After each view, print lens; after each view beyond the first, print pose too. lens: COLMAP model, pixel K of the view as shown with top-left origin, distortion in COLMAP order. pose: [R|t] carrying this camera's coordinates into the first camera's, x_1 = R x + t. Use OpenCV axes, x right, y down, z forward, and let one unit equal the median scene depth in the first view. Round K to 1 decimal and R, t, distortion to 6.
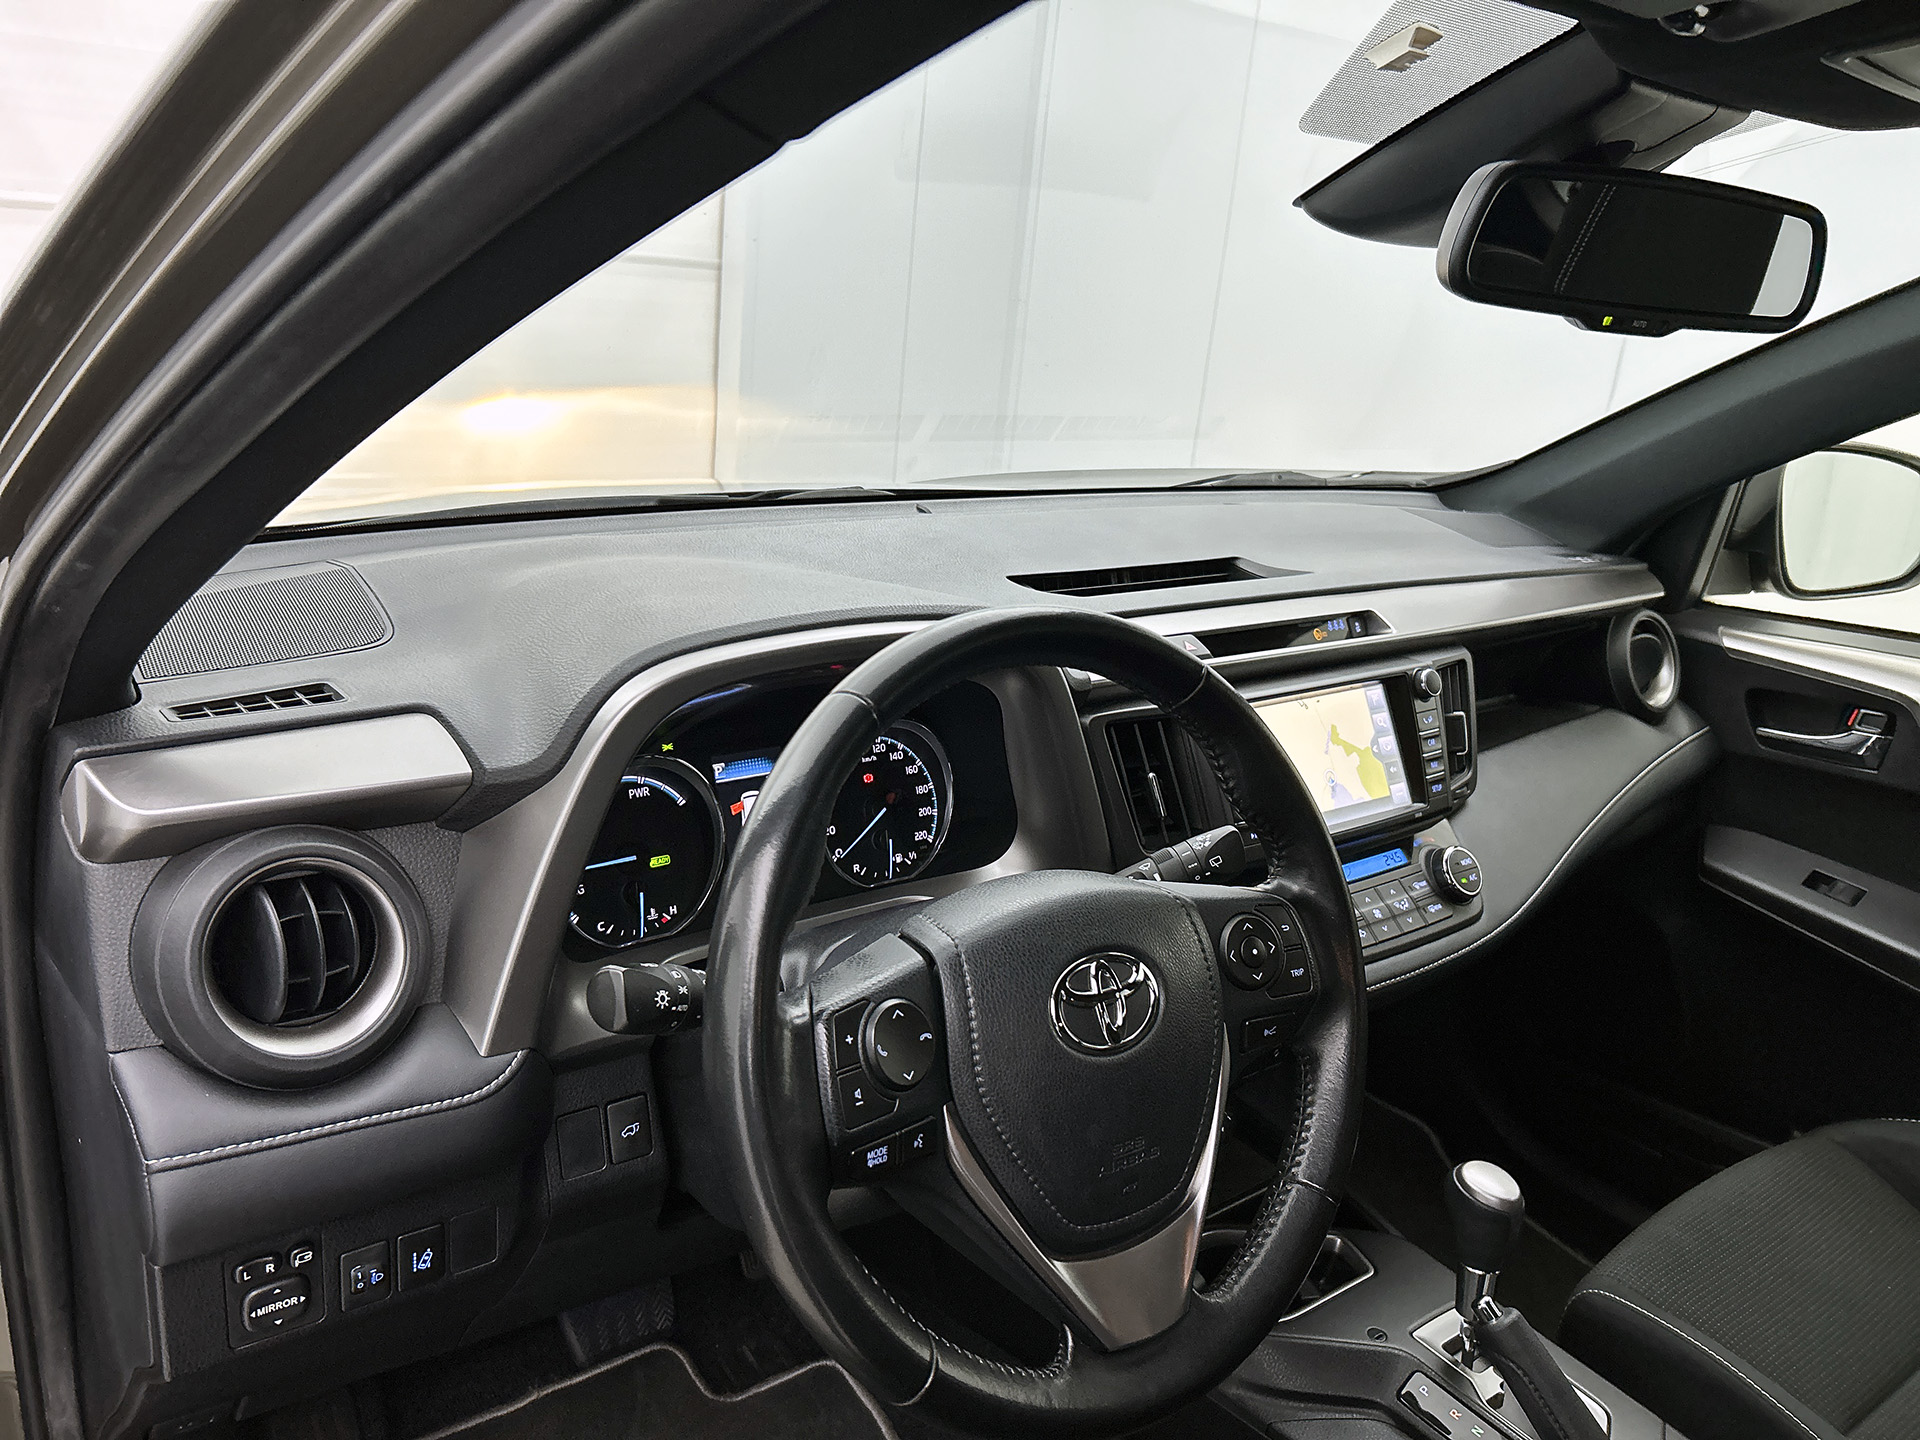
lens RADIAL K [[1507.3, 0, 972.2], [0, 1507.3, 706.9], [0, 0, 1]] dist [0.062969, -0.074874]
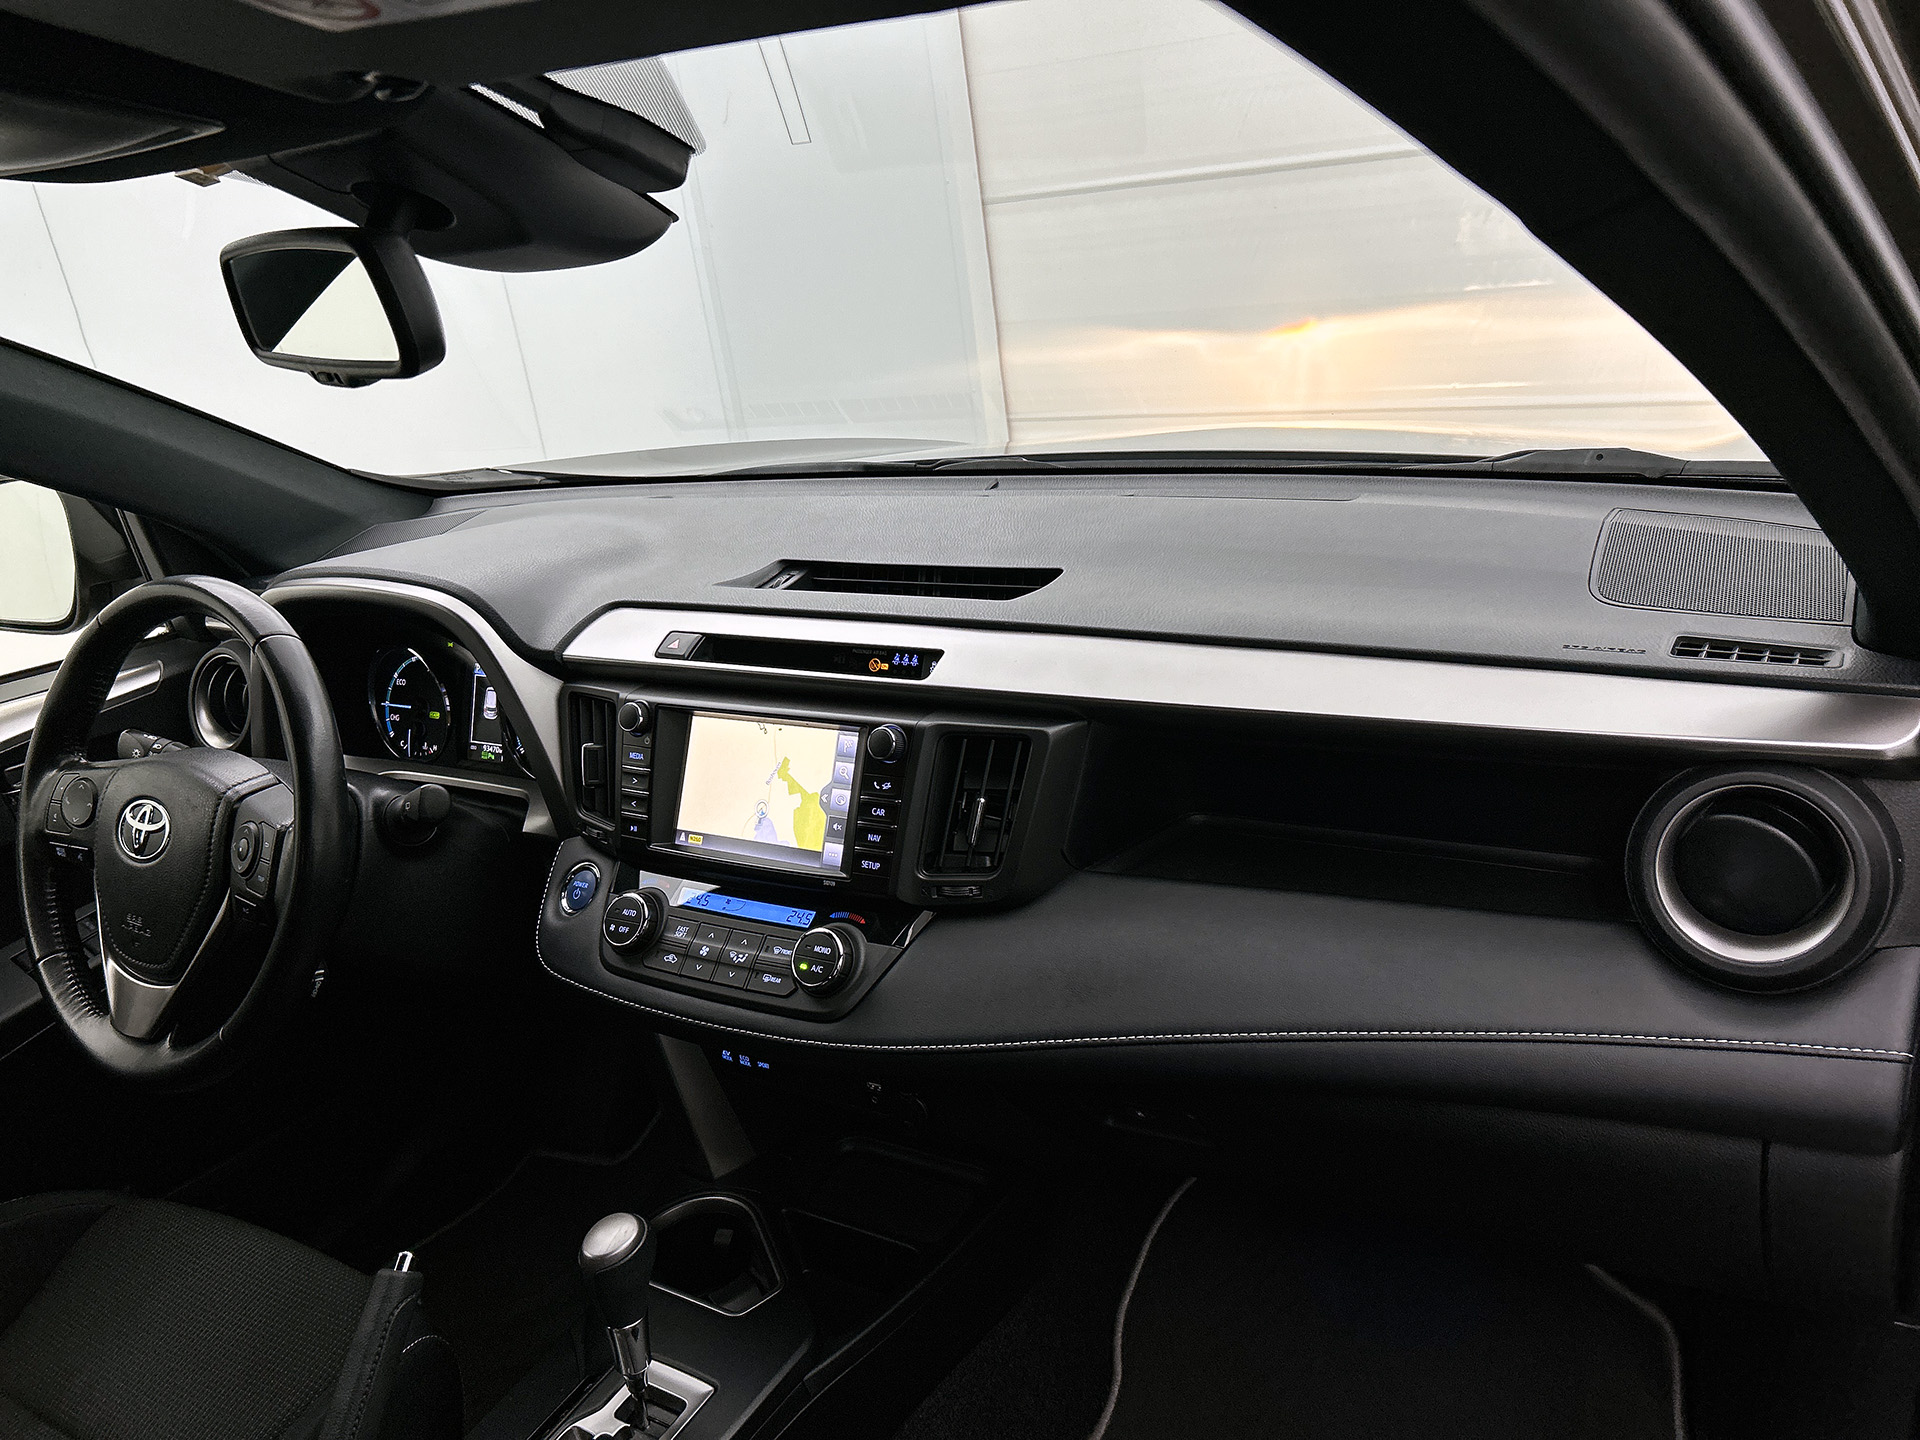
lens RADIAL K [[1507.3, 0, 913.8], [0, 1507.3, 716.2], [0, 0, 1]] dist [0.062969, -0.074874]
pose [[0.312964, 0.210517, -0.926140, 1.113429], [-0.119949, 0.976079, 0.181335, -0.190174], [0.942160, 0.054338, 0.330729, 0.761174]]
